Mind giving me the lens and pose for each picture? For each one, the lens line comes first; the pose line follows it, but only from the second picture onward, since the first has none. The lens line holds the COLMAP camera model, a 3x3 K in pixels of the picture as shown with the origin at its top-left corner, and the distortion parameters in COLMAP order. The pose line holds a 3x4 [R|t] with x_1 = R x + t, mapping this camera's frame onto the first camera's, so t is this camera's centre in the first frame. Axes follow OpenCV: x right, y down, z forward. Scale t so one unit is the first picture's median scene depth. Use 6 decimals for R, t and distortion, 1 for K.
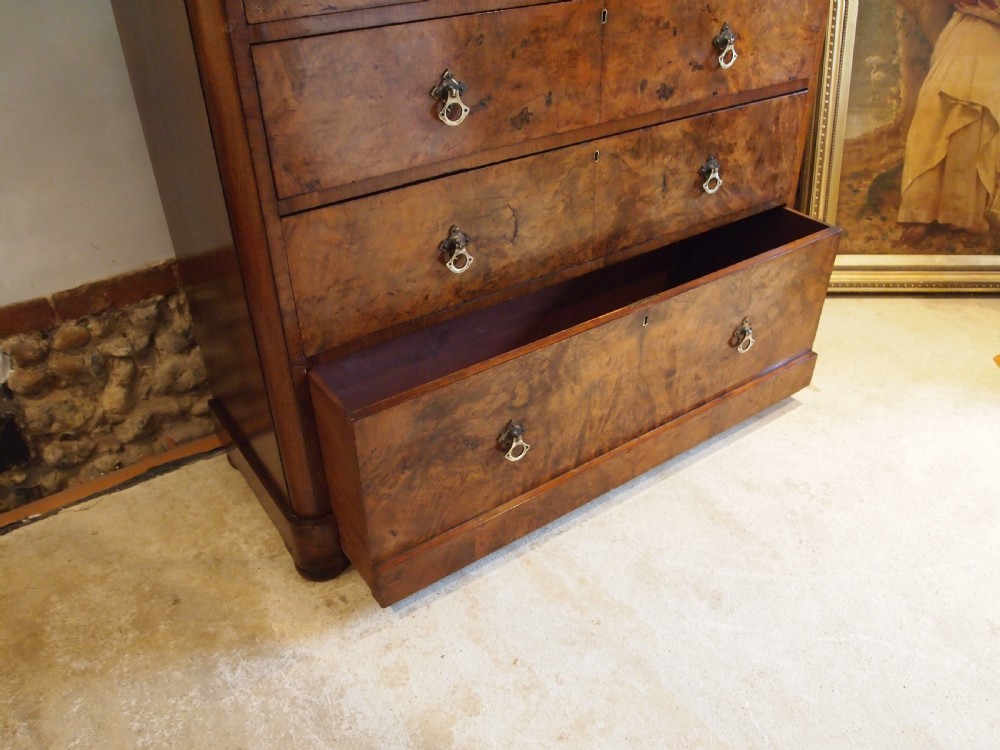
lens RADIAL K [[795.9, 0, 505.5], [0, 795.9, 379.4], [0, 0, 1]] dist [-0.042601, -0.003616]
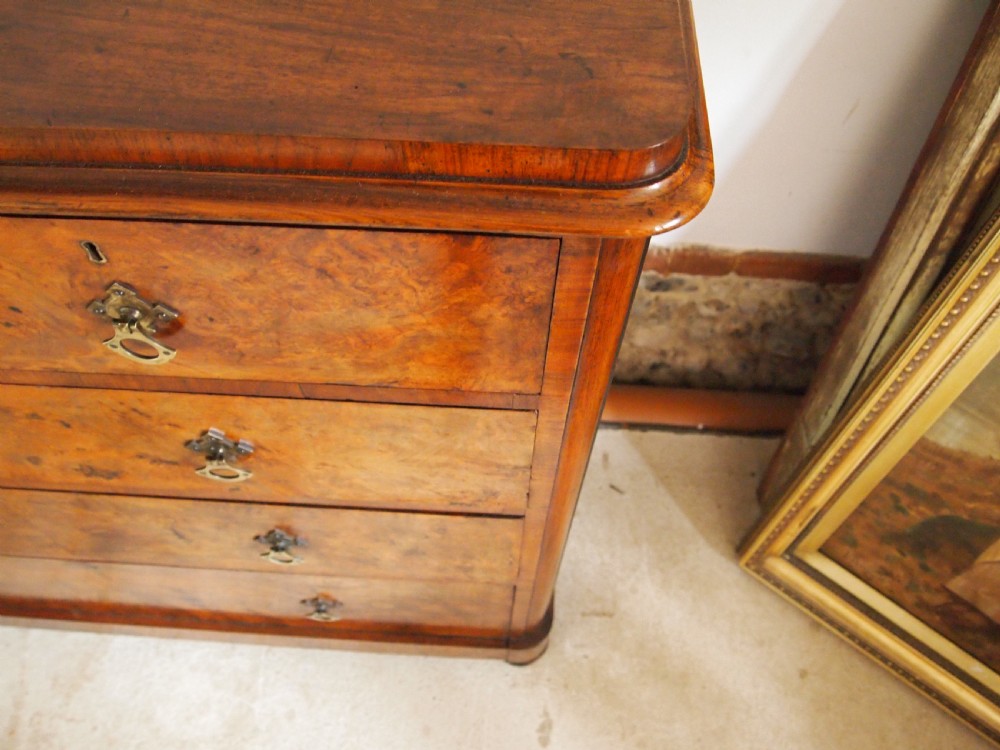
lens RADIAL K [[795.9, 0, 504.6], [0, 795.9, 389.8], [0, 0, 1]] dist [-0.042601, -0.003616]
pose [[0.788839, 0.547710, -0.278830, 0.477938], [-0.369615, 0.785238, 0.496776, -0.686686], [0.491038, -0.288817, 0.821868, 0.615925]]
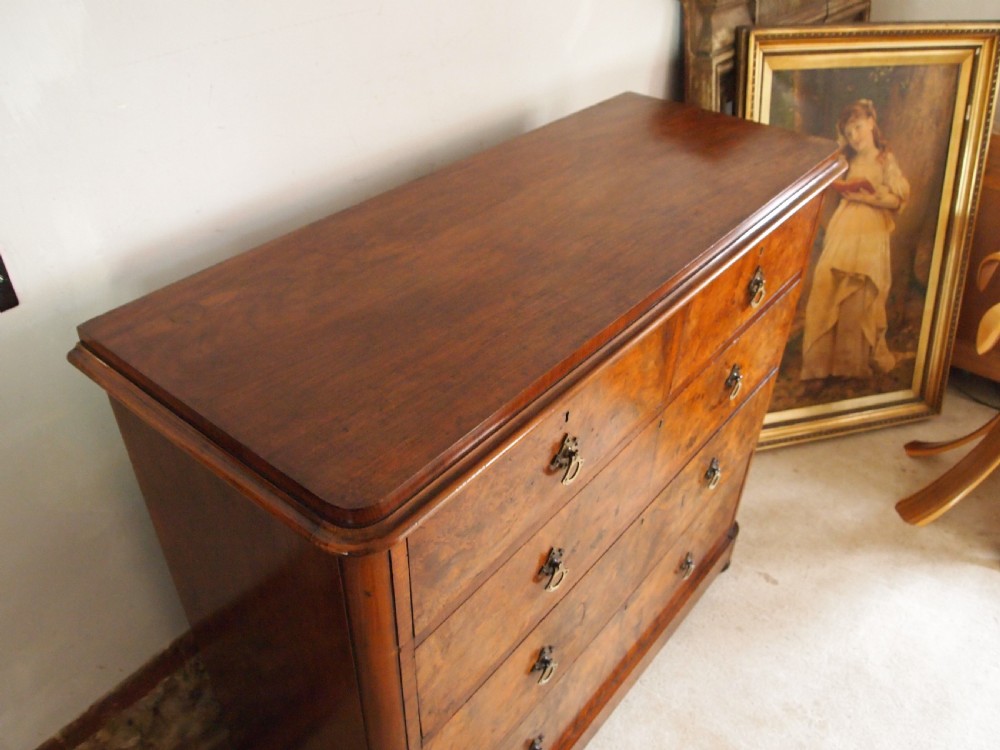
lens RADIAL K [[795.9, 0, 502.4], [0, 795.9, 384.4], [0, 0, 1]] dist [-0.042601, -0.003616]
pose [[0.961378, -0.138537, 0.237823, -0.242556], [0.123704, 0.989383, 0.076276, -0.480917], [-0.245865, -0.043911, 0.968309, 0.042046]]
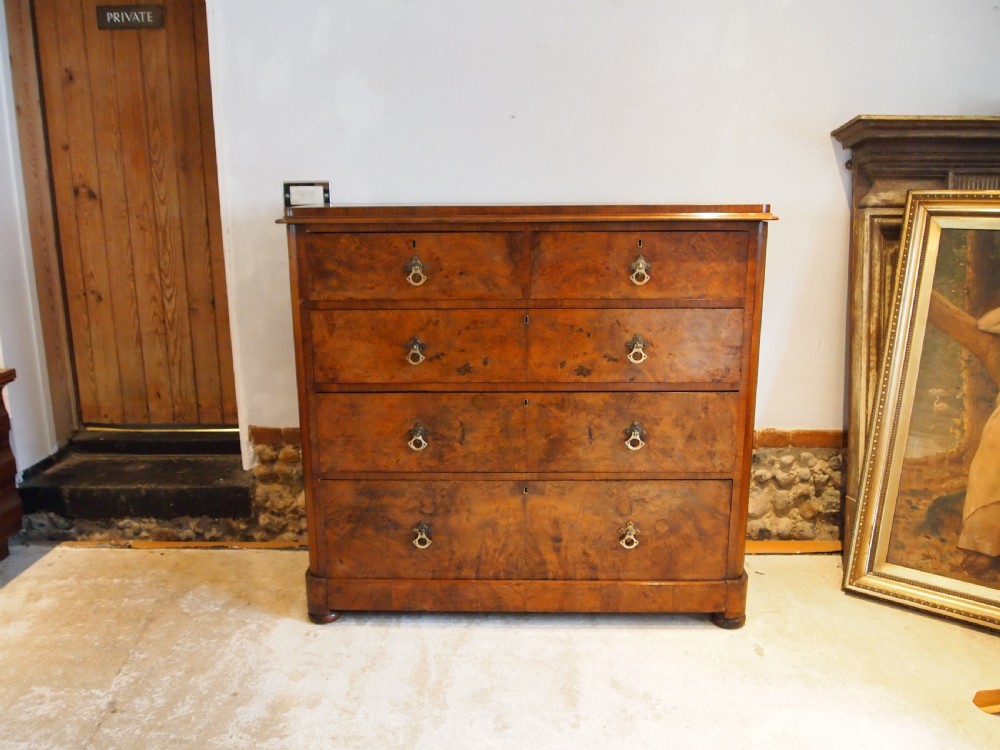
lens RADIAL K [[795.9, 0, 501.6], [0, 795.9, 382.4], [0, 0, 1]] dist [-0.042601, -0.003616]
pose [[0.805111, 0.147090, -0.574597, 0.831949], [-0.333948, 0.913035, -0.234193, 0.054955], [0.490179, 0.380437, 0.784214, -0.226975]]
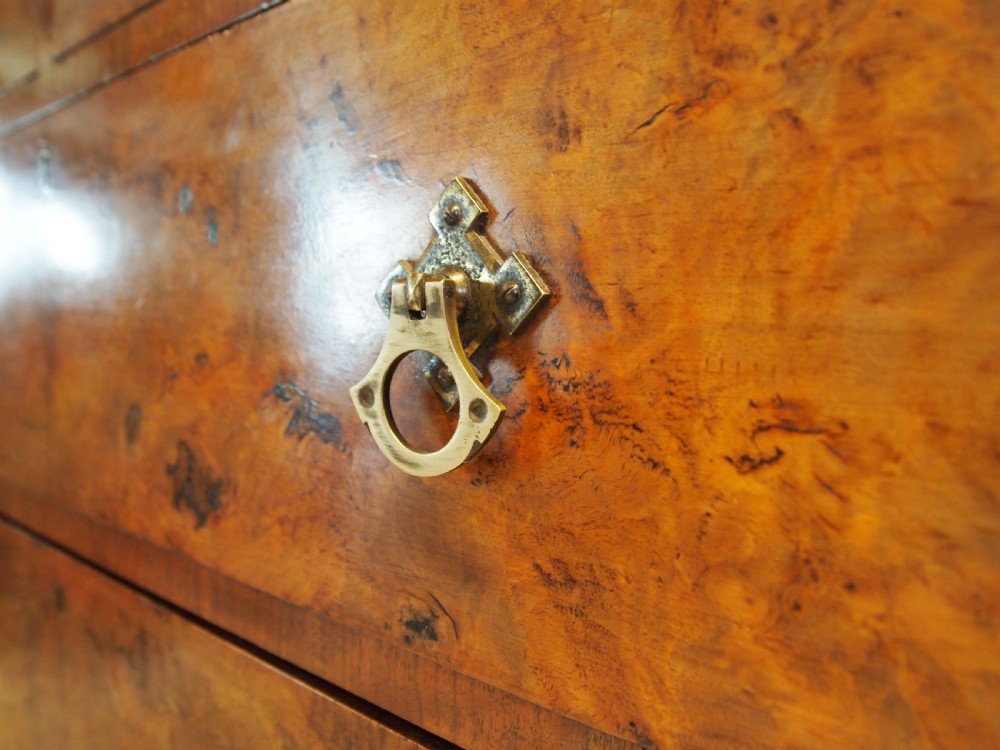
lens RADIAL K [[795.9, 0, 495.9], [0, 795.9, 383.5], [0, 0, 1]] dist [-0.042601, -0.003616]
pose [[0.233755, 0.089689, -0.968150, 0.377697], [-0.556394, 0.828924, -0.057547, -0.368132], [0.797361, 0.552124, 0.243667, 0.871349]]
